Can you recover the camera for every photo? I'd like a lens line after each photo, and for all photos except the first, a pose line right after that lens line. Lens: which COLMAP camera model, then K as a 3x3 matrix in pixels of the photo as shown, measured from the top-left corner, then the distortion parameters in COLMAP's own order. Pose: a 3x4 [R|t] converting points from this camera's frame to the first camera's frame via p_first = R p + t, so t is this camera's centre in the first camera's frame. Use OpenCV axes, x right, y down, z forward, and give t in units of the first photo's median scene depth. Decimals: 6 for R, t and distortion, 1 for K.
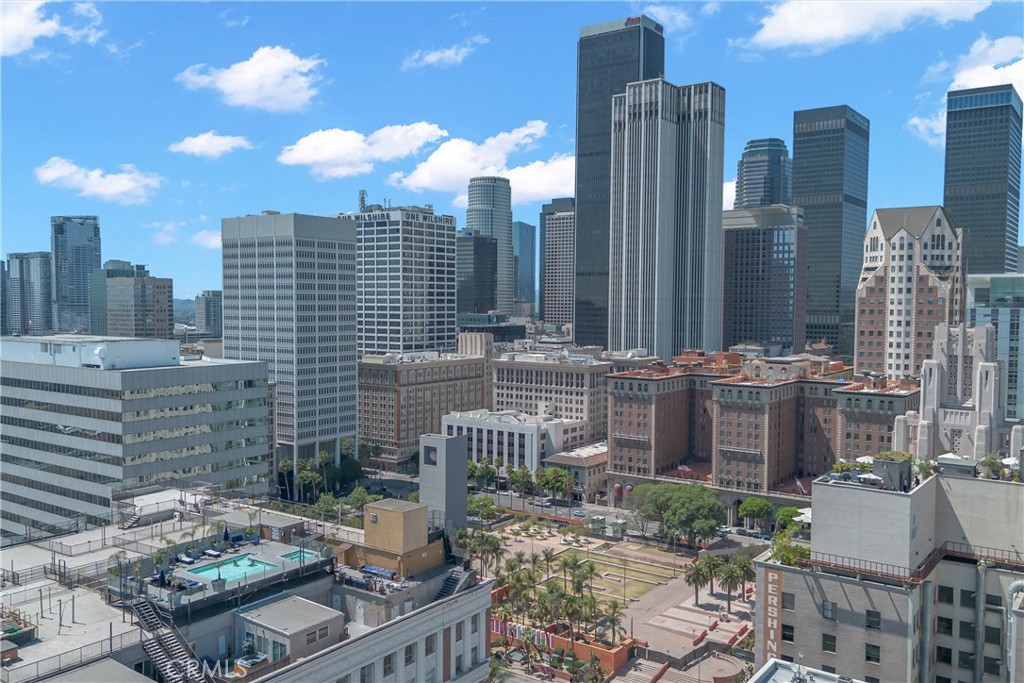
lens RADIAL K [[861.2, 0, 508.4], [0, 861.2, 345.1], [0, 0, 1]] dist [0.068077, -0.063686]
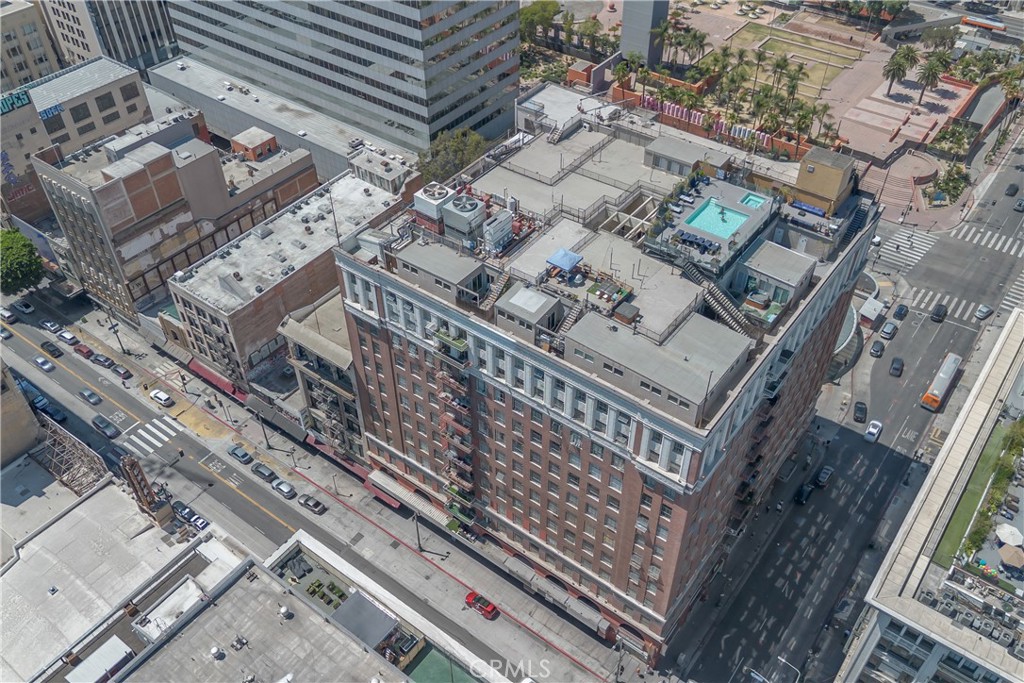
lens RADIAL K [[861.2, 0, 508.8], [0, 861.2, 348.5], [0, 0, 1]] dist [0.068077, -0.063686]
pose [[0.999708, 0.007419, -0.022984, -0.151360], [0.009159, 0.764096, 0.645037, -0.110973], [0.022347, -0.645060, 0.763805, -0.032995]]
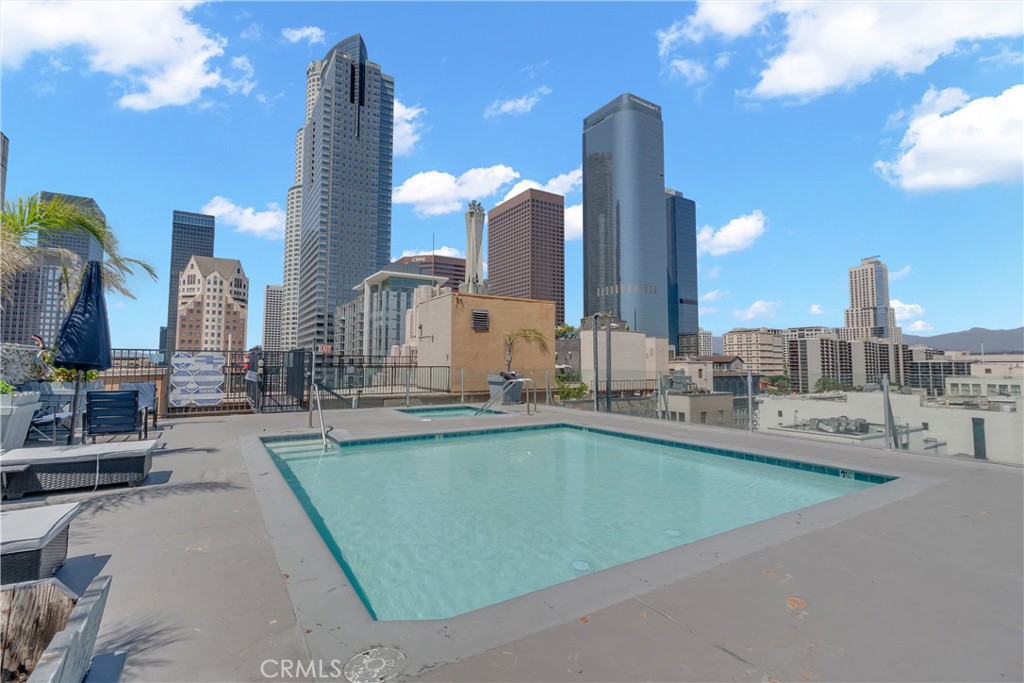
lens RADIAL K [[473.5, 0, 506.8], [0, 473.5, 330.6], [0, 0, 1]] dist [0.011729, 0.000026]
pose [[0.382141, 0.062166, 0.922011, -0.098672], [0.046709, 0.995160, -0.086458, 0.060716], [-0.922923, 0.076105, 0.377388, 0.245365]]
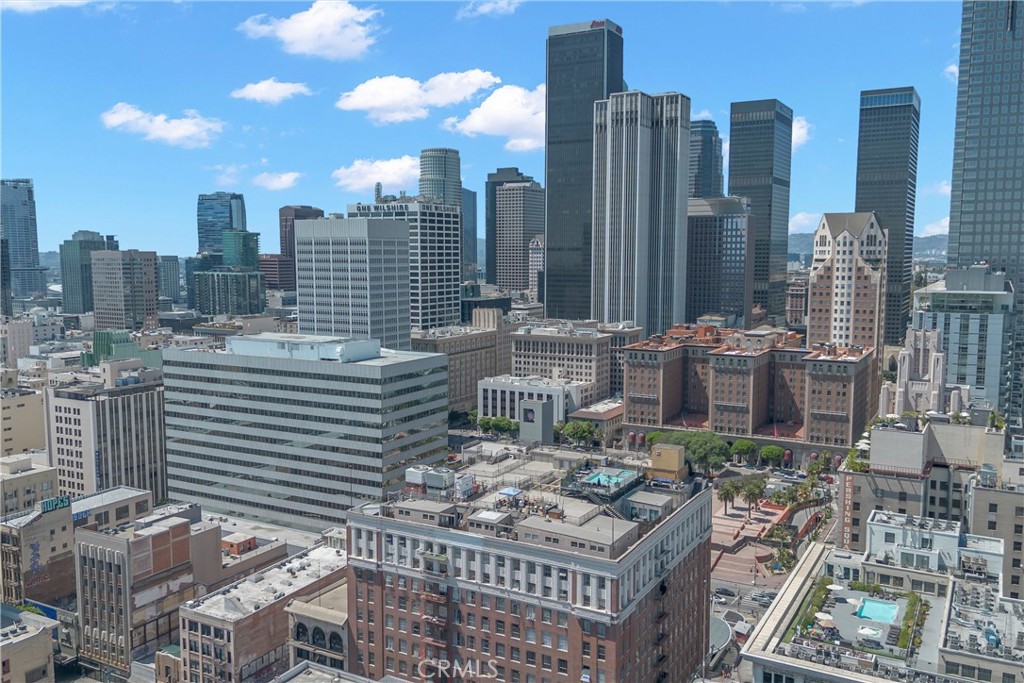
lens RADIAL K [[861.2, 0, 507.8], [0, 861.2, 344.3], [0, 0, 1]] dist [0.068077, -0.063686]
pose [[0.993922, -0.018075, 0.108597, -0.189807], [0.012057, 0.998368, 0.055817, -0.042434], [-0.109428, -0.054168, 0.992518, -0.236449]]
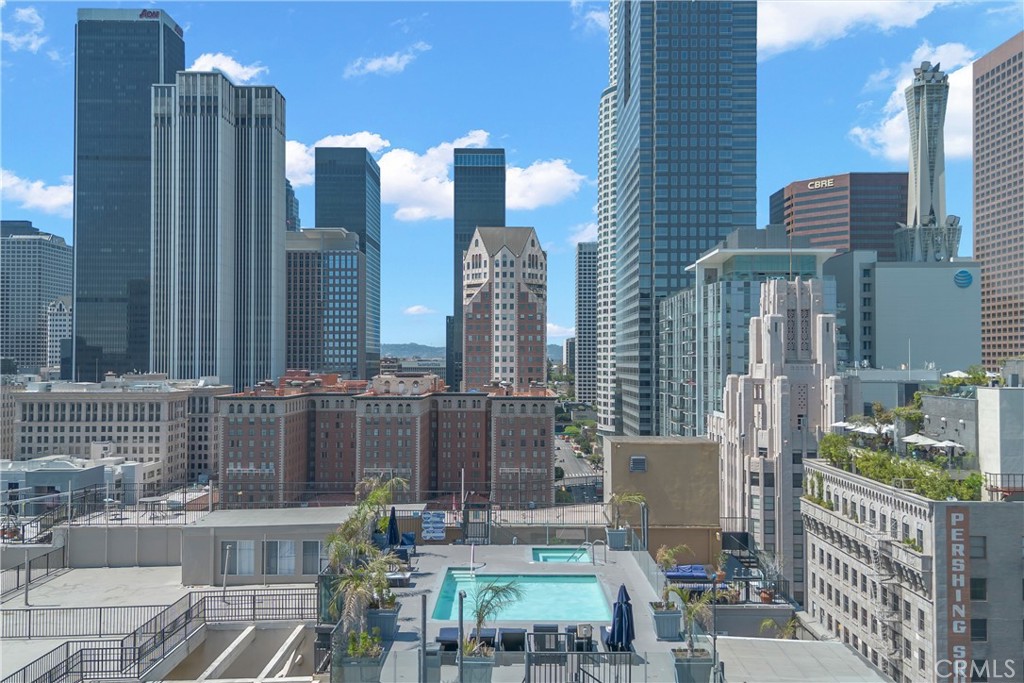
lens RADIAL K [[861.2, 0, 514.5], [0, 861.2, 348.4], [0, 0, 1]] dist [0.068077, -0.063686]
pose [[0.810512, 0.004831, 0.585702, -0.136164], [0.033216, 0.997978, -0.054198, 0.042665], [-0.584780, 0.063383, 0.808712, 0.174824]]
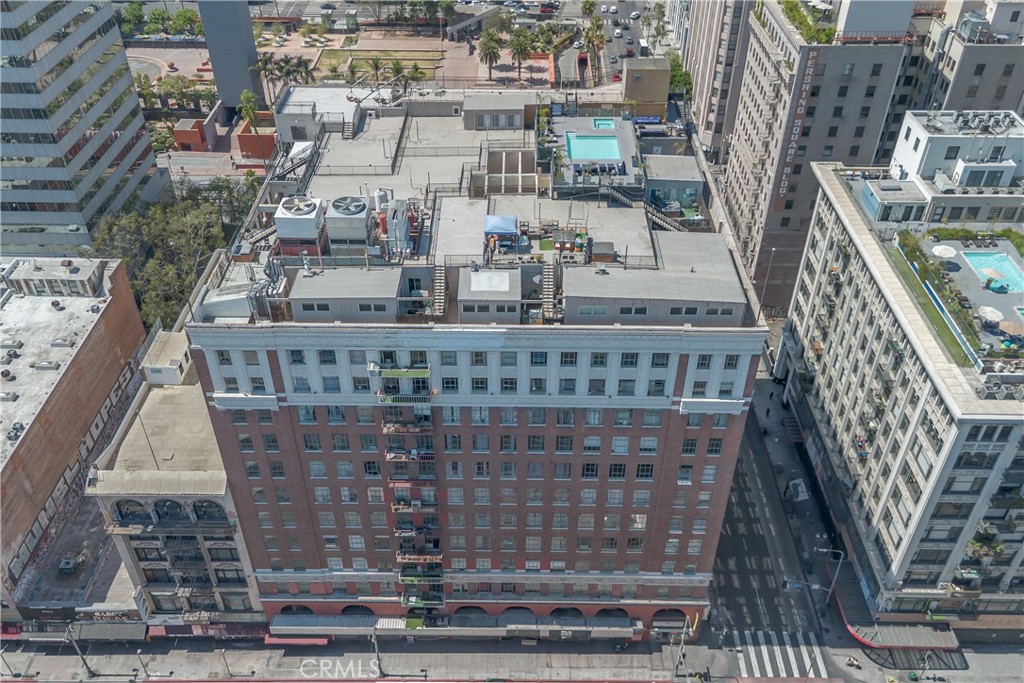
lens RADIAL K [[861.2, 0, 511.1], [0, 861.2, 344.3], [0, 0, 1]] dist [0.068077, -0.063686]
pose [[0.817190, -0.358969, 0.450935, -0.265382], [0.032418, 0.809760, 0.585865, -0.058075], [-0.575456, -0.464145, 0.673364, 0.032298]]
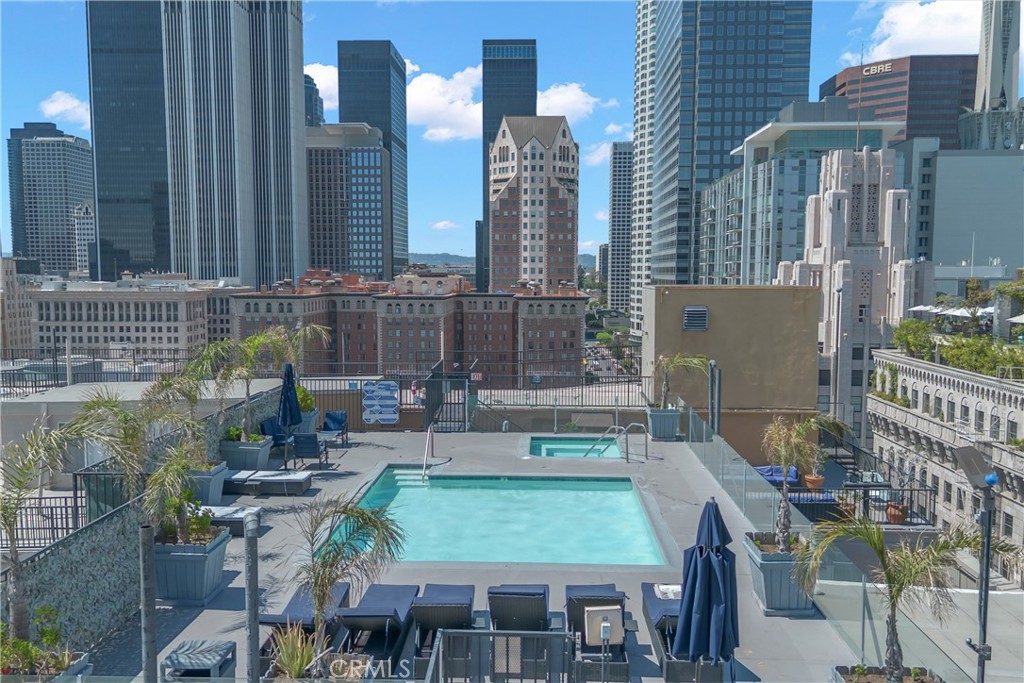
lens RADIAL K [[861.2, 0, 514.8], [0, 861.2, 349.9], [0, 0, 1]] dist [0.068077, -0.063686]
pose [[0.831749, -0.054689, 0.552452, -0.107822], [0.031783, 0.998195, 0.050964, 0.051942], [-0.554242, -0.024830, 0.831985, 0.208235]]
